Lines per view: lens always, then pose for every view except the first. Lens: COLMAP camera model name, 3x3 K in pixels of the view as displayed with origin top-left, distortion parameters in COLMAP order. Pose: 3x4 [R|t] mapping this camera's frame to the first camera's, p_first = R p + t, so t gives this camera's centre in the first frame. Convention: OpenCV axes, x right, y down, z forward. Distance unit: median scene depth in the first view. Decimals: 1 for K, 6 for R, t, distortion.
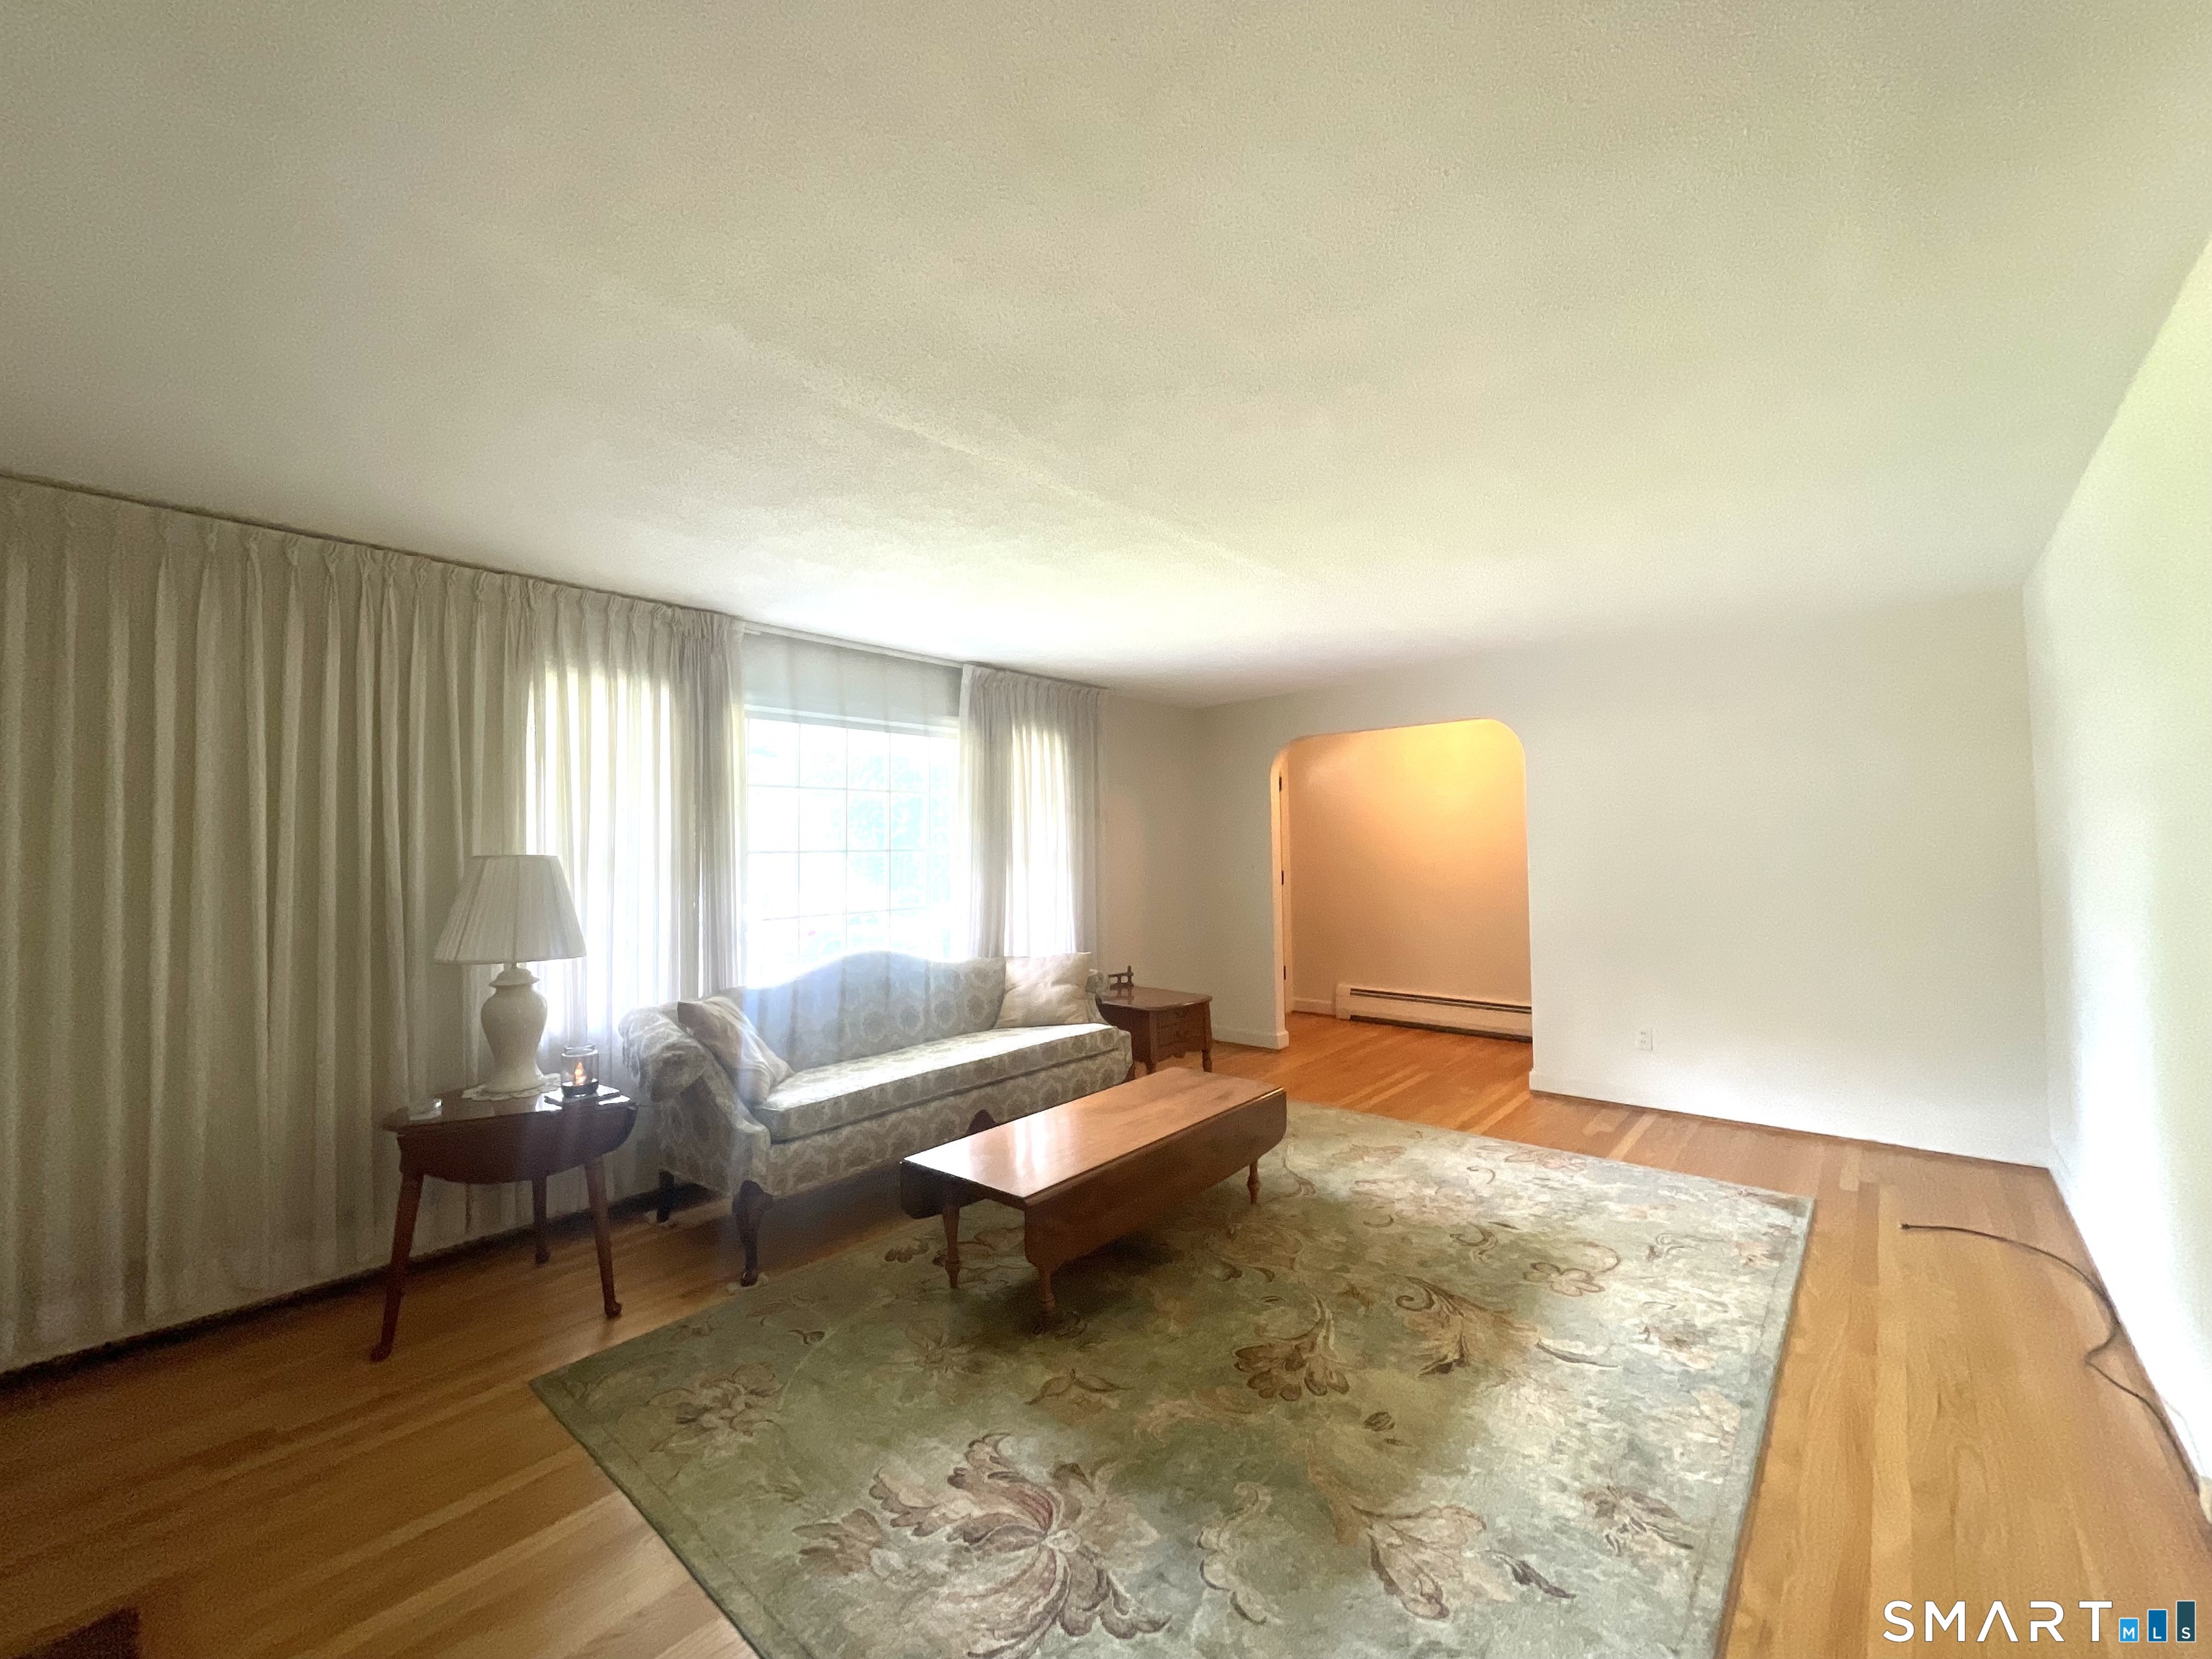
lens RADIAL K [[901.2, 0, 1106.0], [0, 901.2, 829.5], [0, 0, 1]] dist [0.001132, 0.000084]
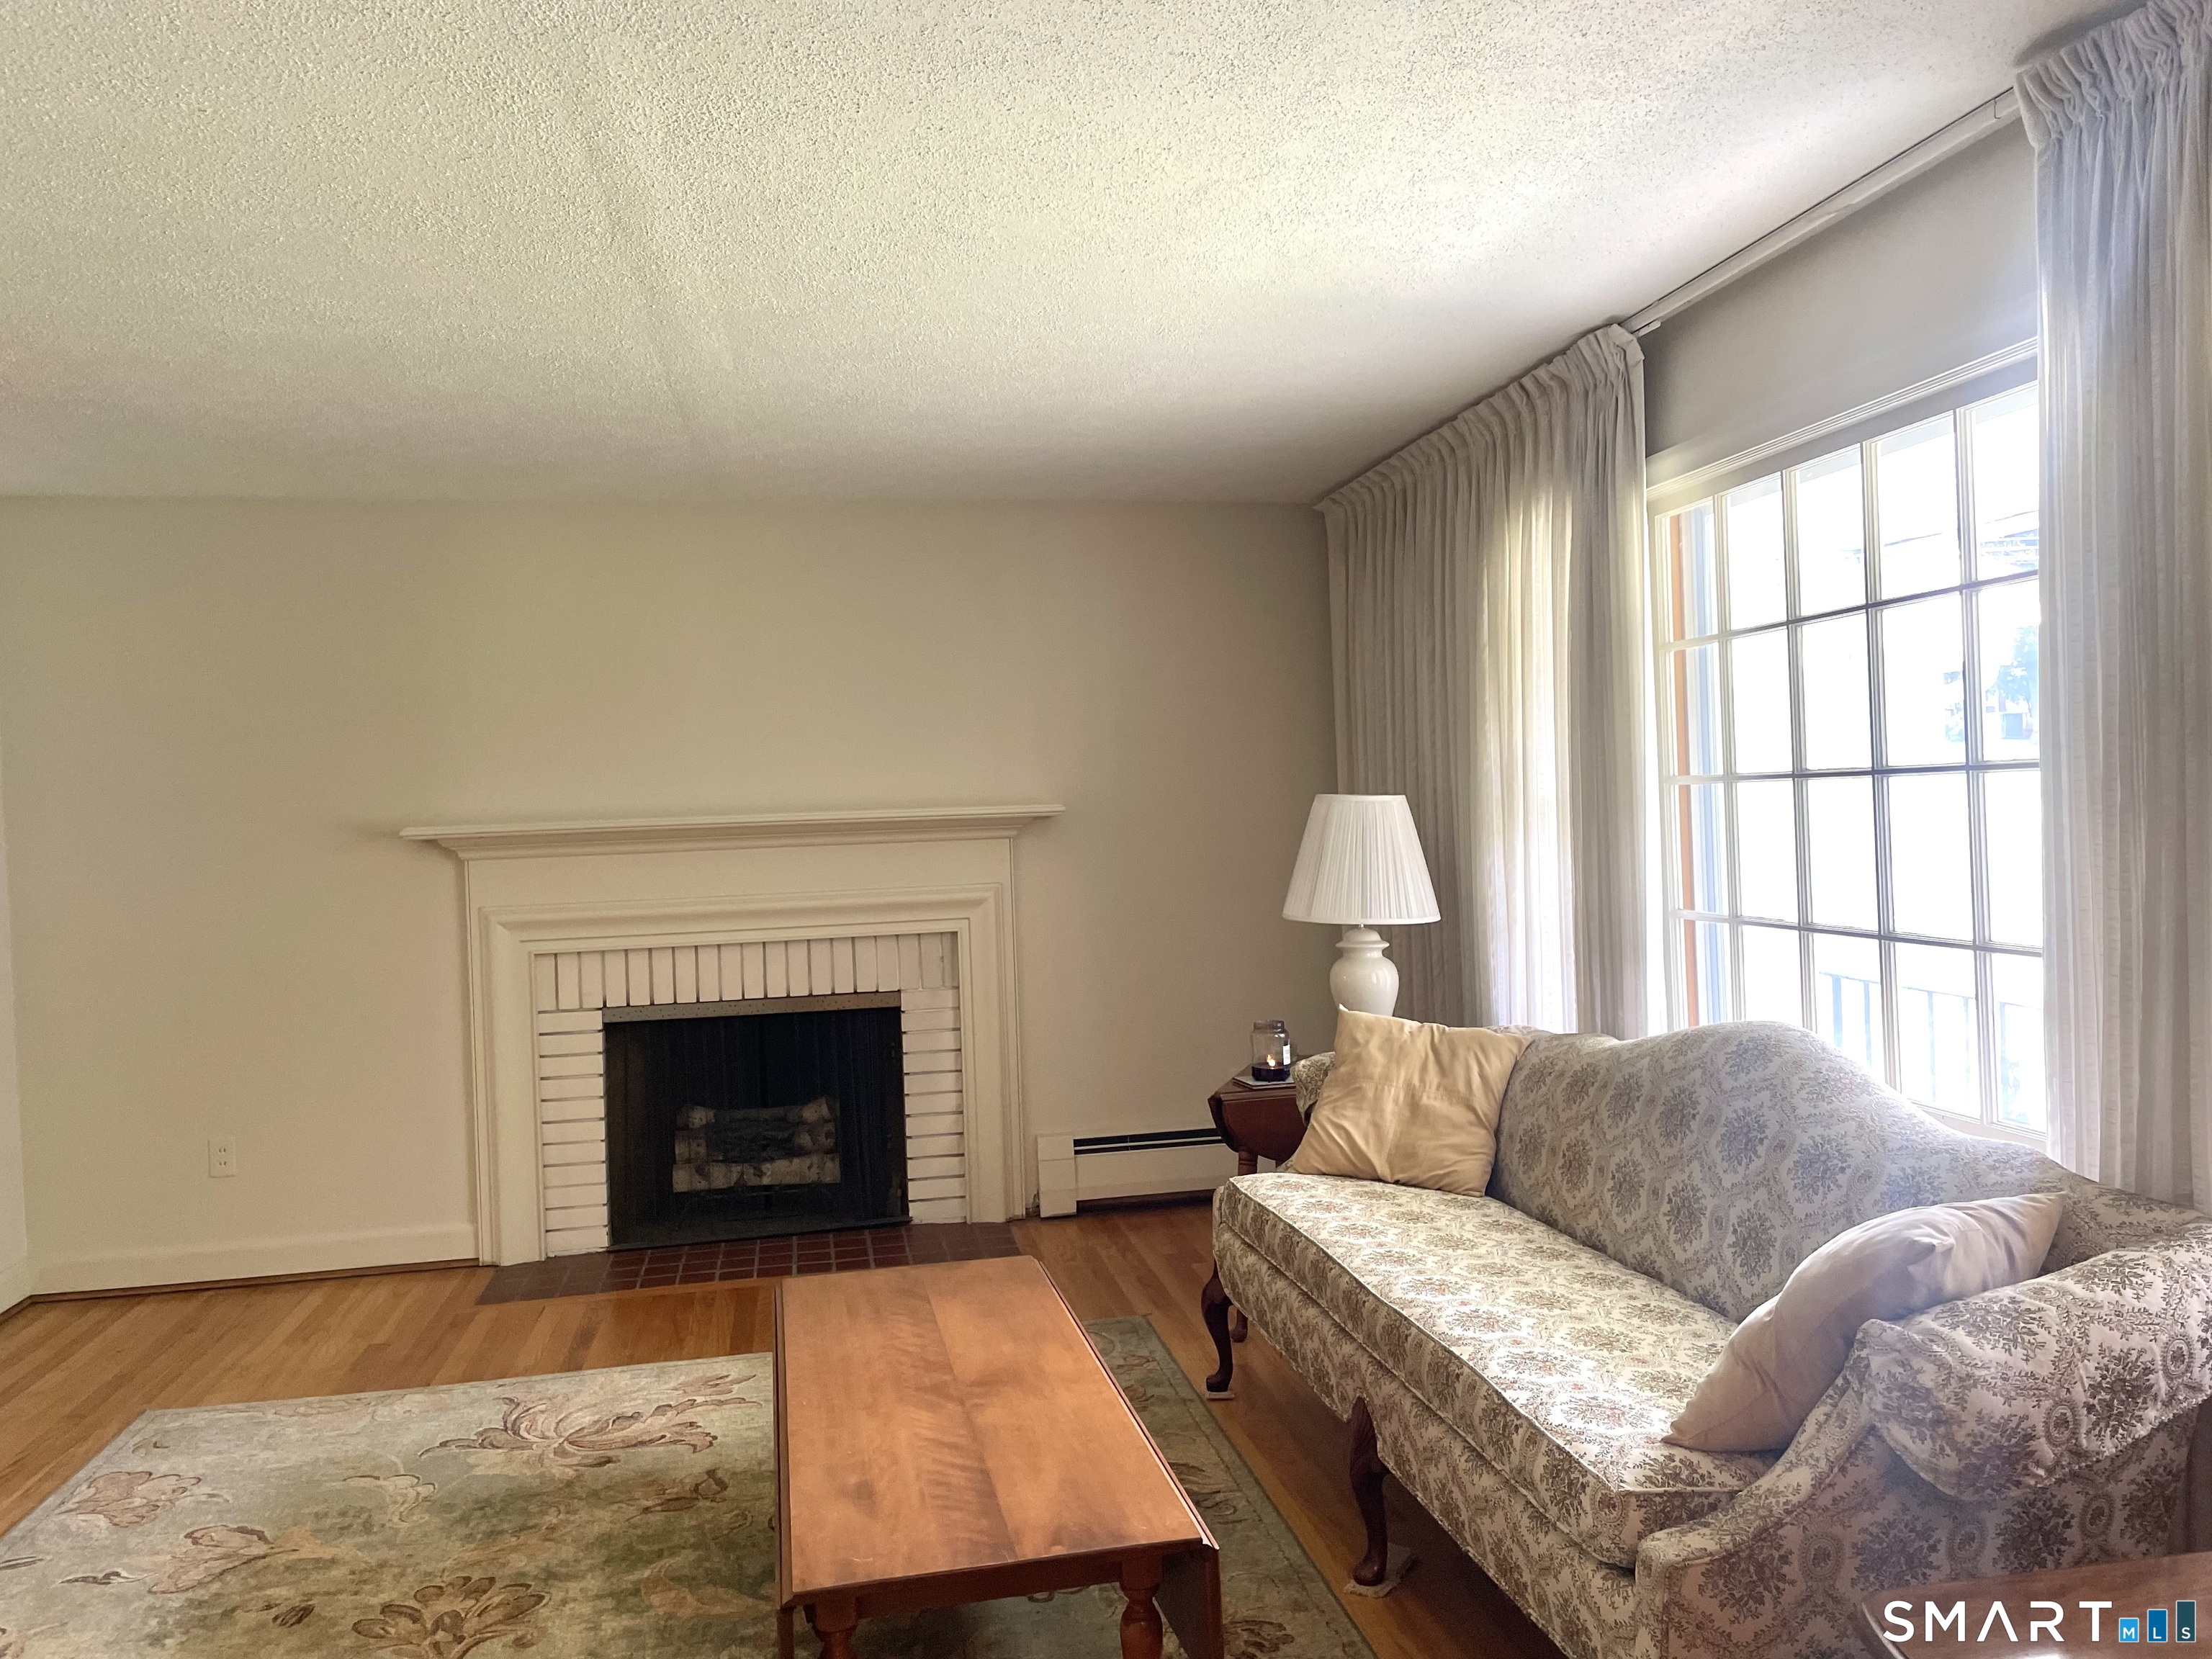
lens RADIAL K [[1667.9, 0, 1106.0], [0, 1667.9, 829.5], [0, 0, 1]] dist [0.069611, -0.113475]
pose [[-0.621541, 0.045794, -0.782042, 0.491391], [0.060952, 0.998091, 0.010002, 0.022017], [0.781006, -0.041450, -0.623146, 1.256904]]
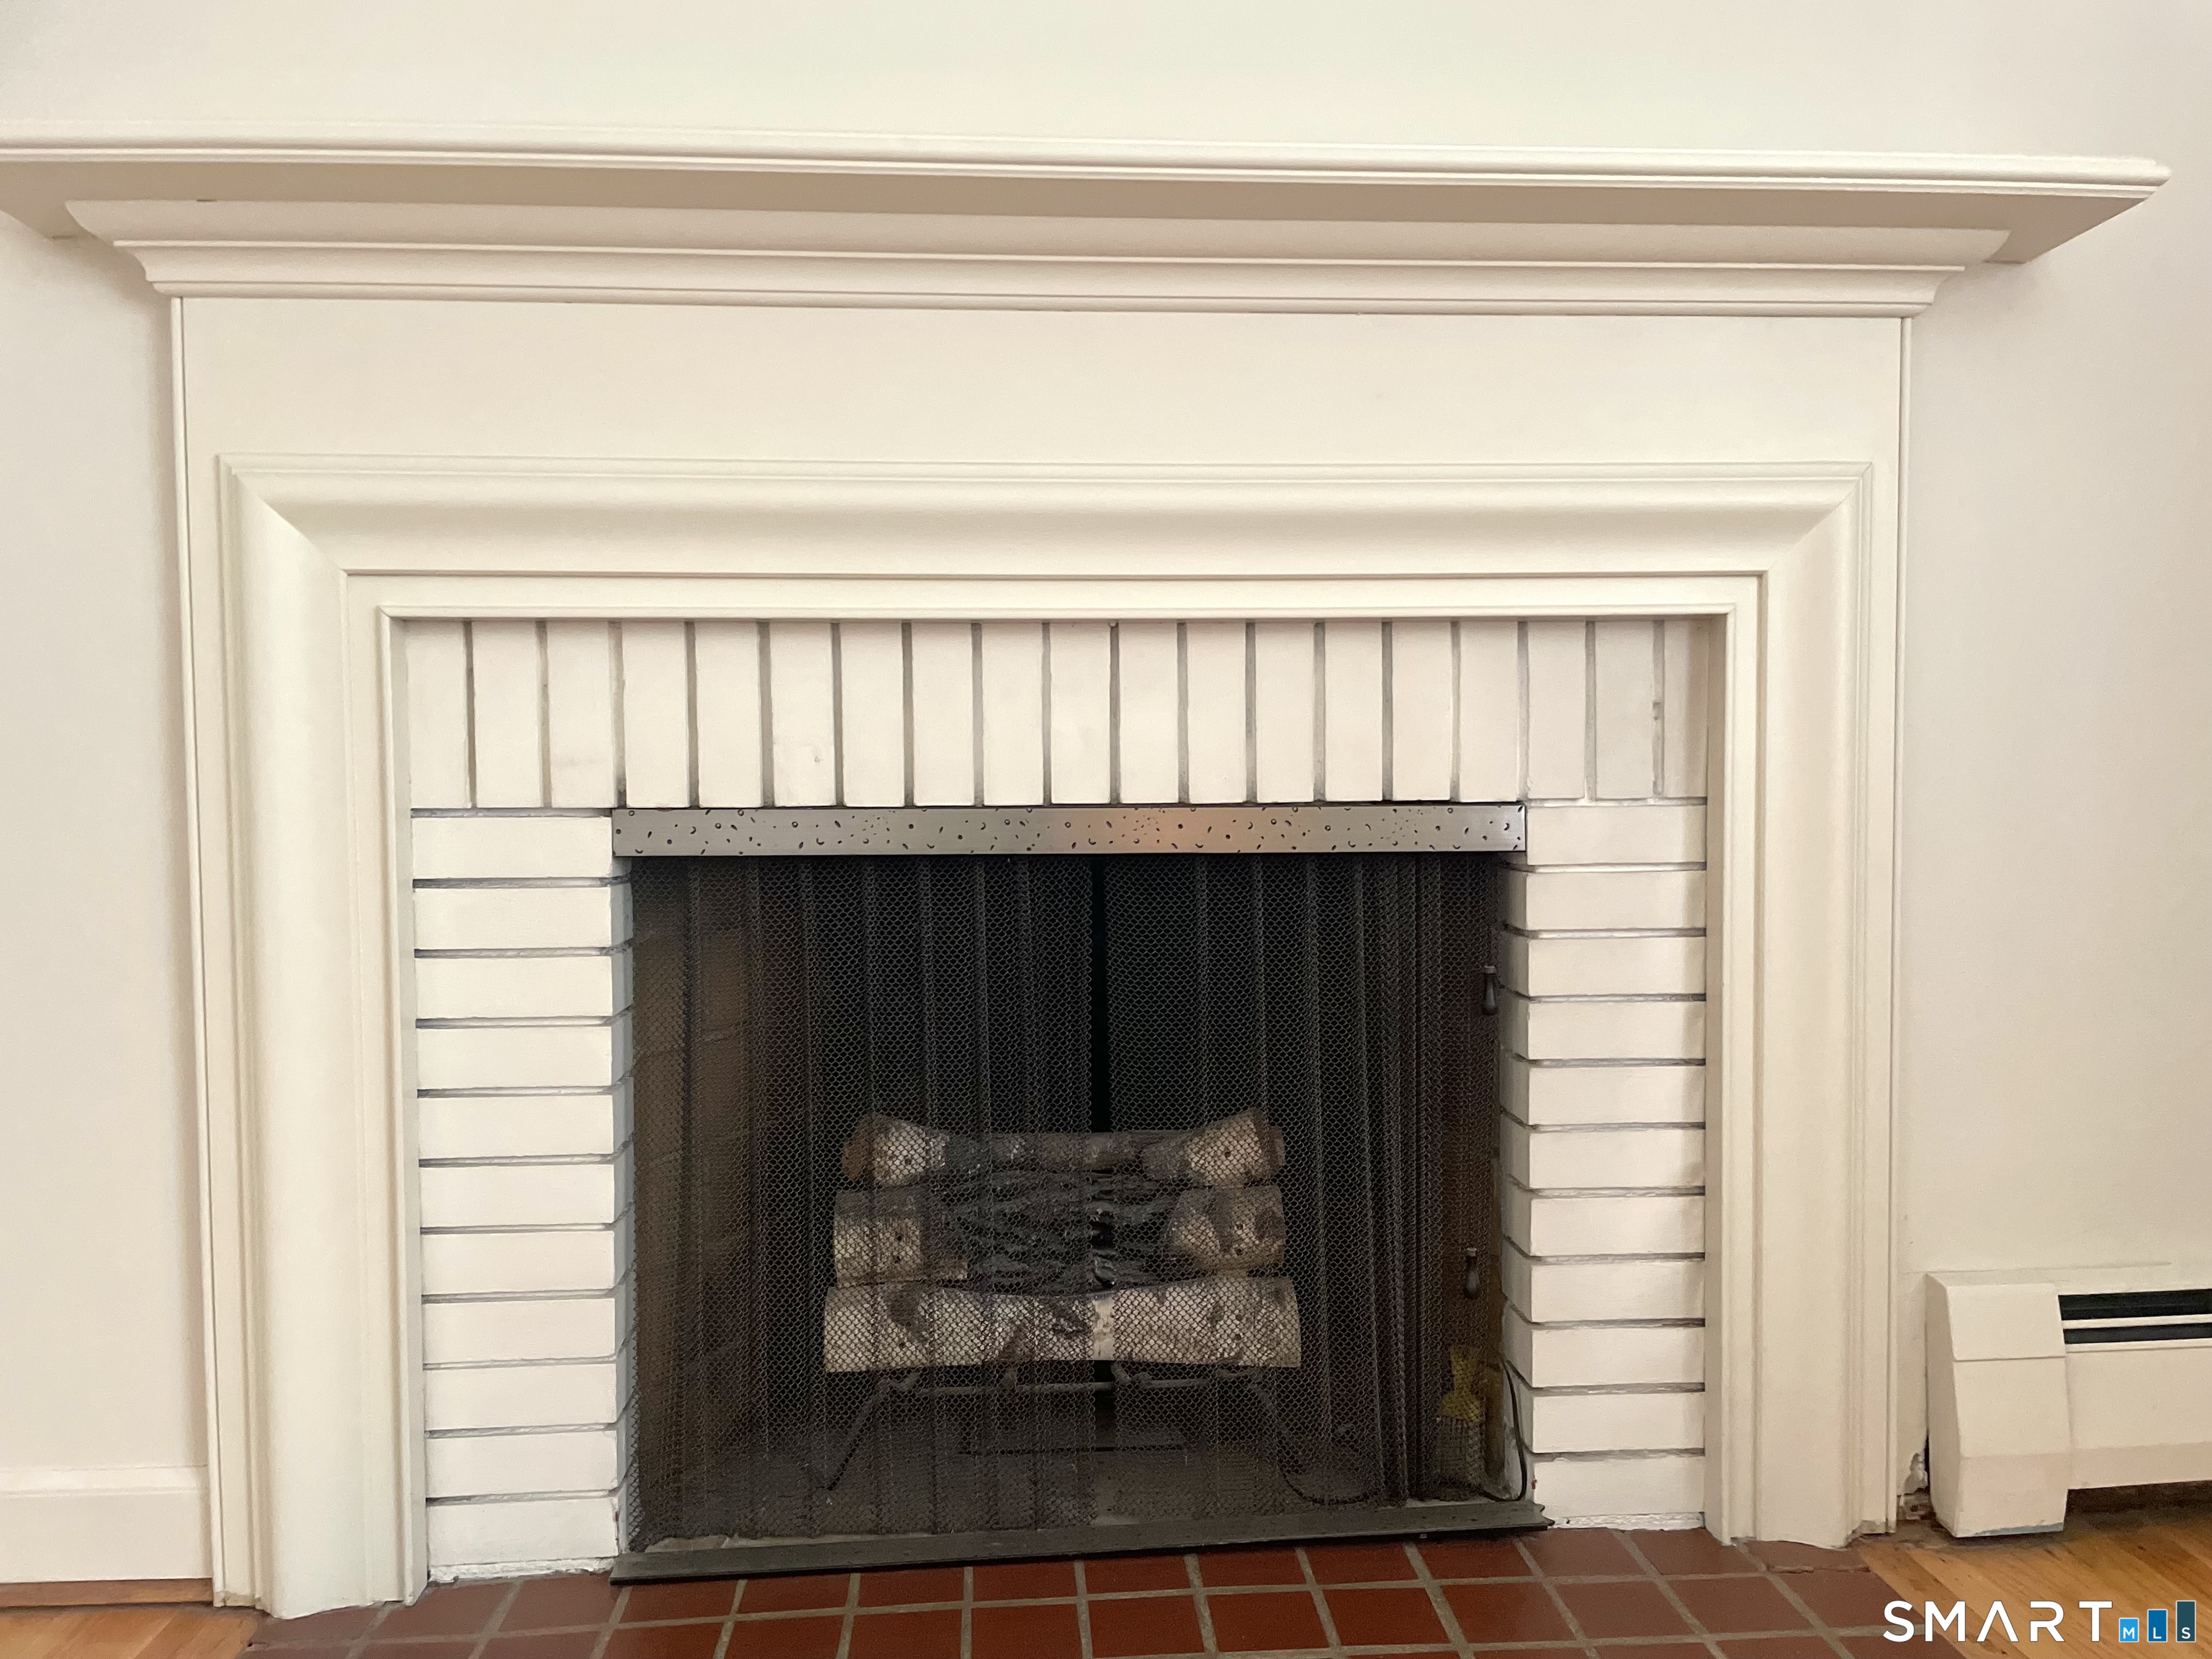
lens RADIAL K [[1667.9, 0, 1106.0], [0, 1667.9, 829.5], [0, 0, 1]] dist [0.069611, -0.113475]
pose [[-0.715089, 0.041123, -0.697822, -0.076602], [0.033840, 0.999134, 0.024202, 0.148592], [0.698214, -0.006307, -0.715862, 0.513643]]
